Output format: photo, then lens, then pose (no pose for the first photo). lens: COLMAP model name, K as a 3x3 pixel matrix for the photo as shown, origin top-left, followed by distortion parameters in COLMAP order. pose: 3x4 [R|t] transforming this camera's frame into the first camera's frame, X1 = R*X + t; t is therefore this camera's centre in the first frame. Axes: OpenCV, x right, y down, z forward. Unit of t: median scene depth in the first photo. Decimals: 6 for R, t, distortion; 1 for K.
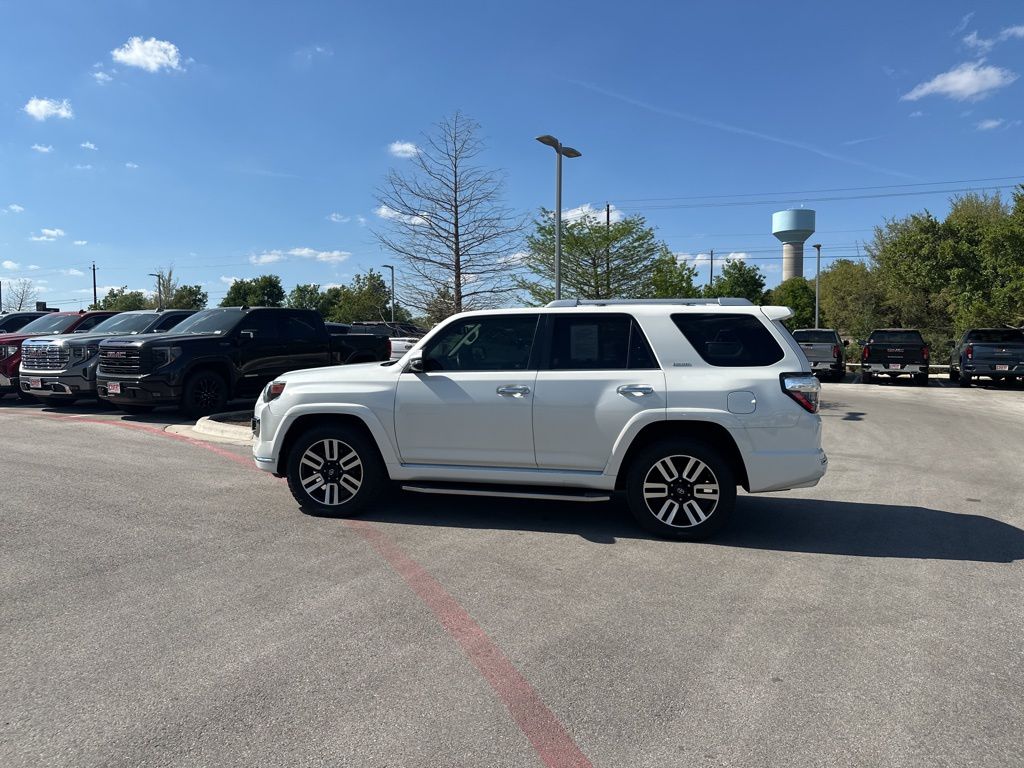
lens RADIAL K [[706.7, 0, 512.0], [0, 706.7, 384.0], [0, 0, 1]] dist [0.080491, -0.105017]
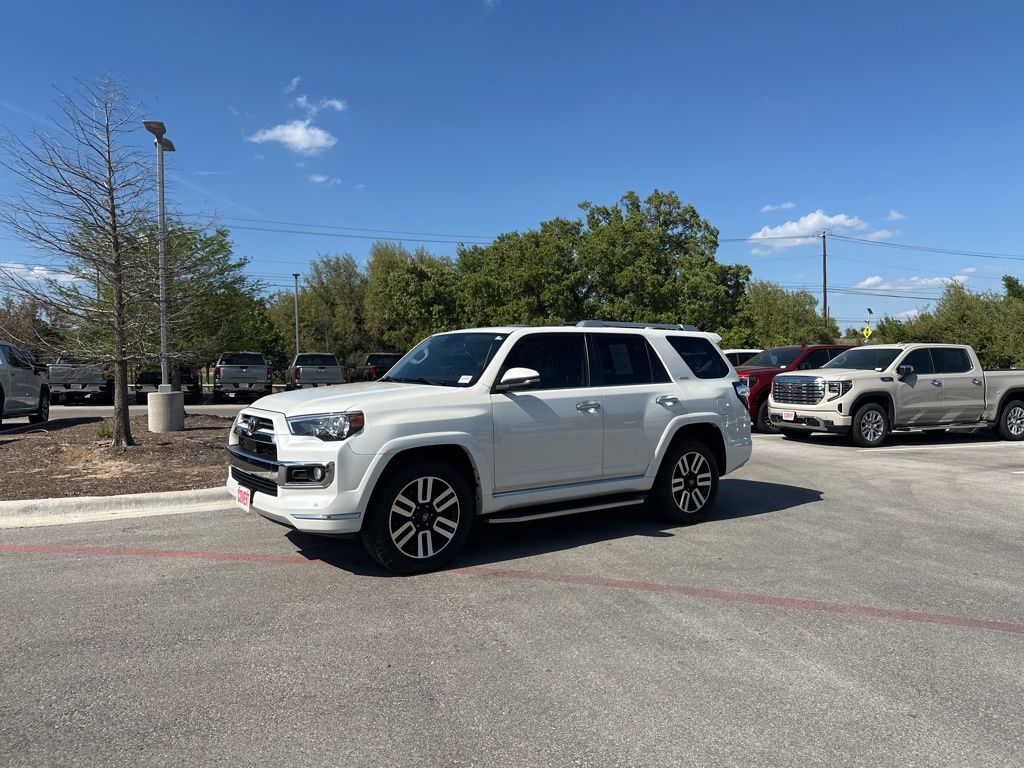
lens RADIAL K [[720.6, 0, 512.0], [0, 720.6, 384.0], [0, 0, 1]] dist [0.091609, -0.177235]
pose [[0.673533, -0.023633, 0.738779, -0.829161], [0.051345, 0.998570, -0.014868, -0.013073], [-0.737371, 0.047947, 0.673784, 0.363563]]
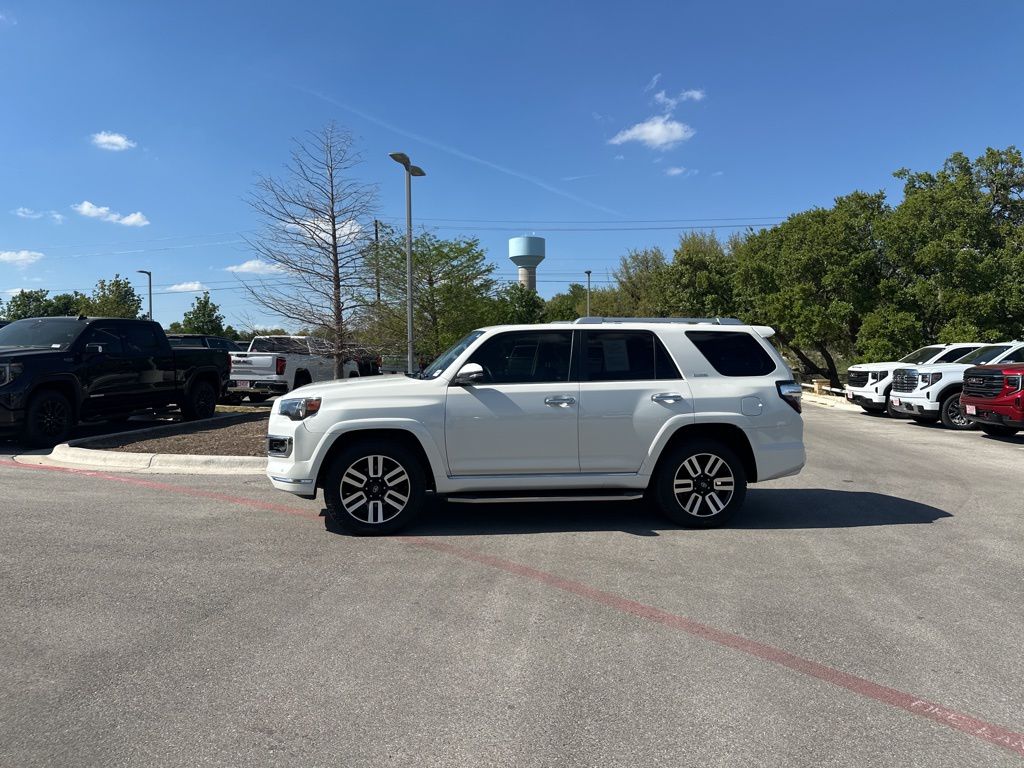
lens RADIAL K [[710.8, 0, 504.9], [0, 710.8, 382.4], [0, 0, 1]] dist [0.072805, -0.111116]
pose [[0.940600, -0.013588, 0.339246, -0.430788], [0.021577, 0.999571, -0.019789, 0.000670], [-0.338831, 0.025934, 0.940490, 0.015103]]
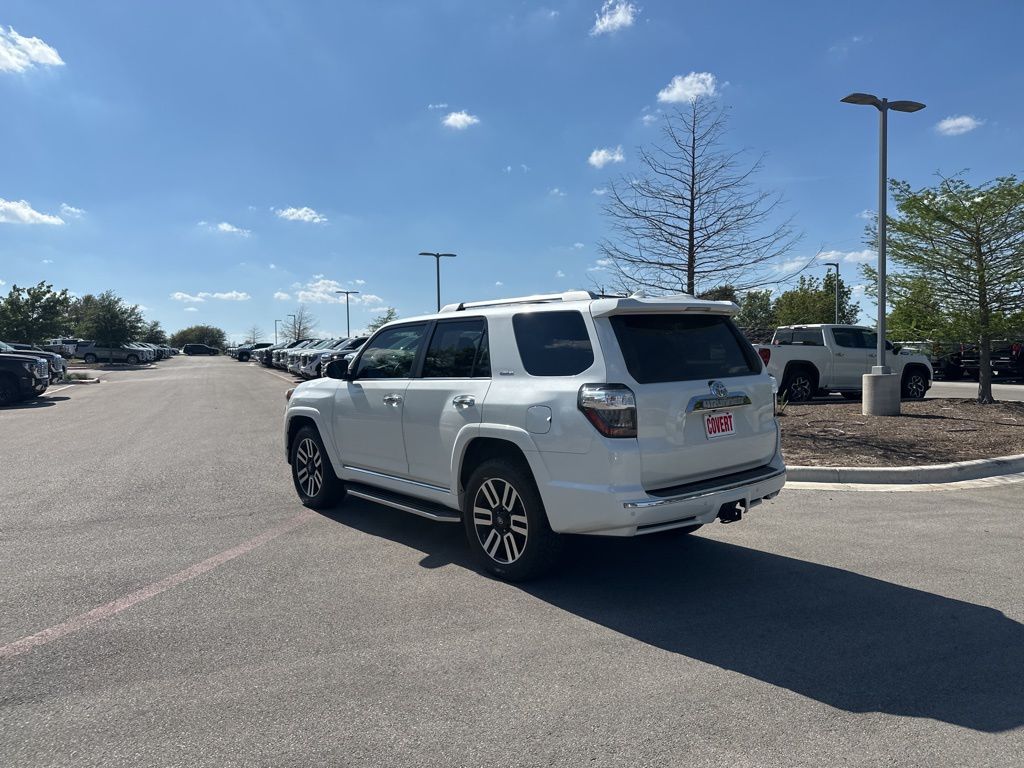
lens RADIAL K [[706.7, 0, 512.0], [0, 706.7, 384.0], [0, 0, 1]] dist [0.080491, -0.105017]
pose [[0.776965, 0.008308, -0.629489, 0.743879], [-0.015914, 0.999853, -0.006446, -0.008799], [0.629343, 0.015026, 0.776982, 0.321237]]
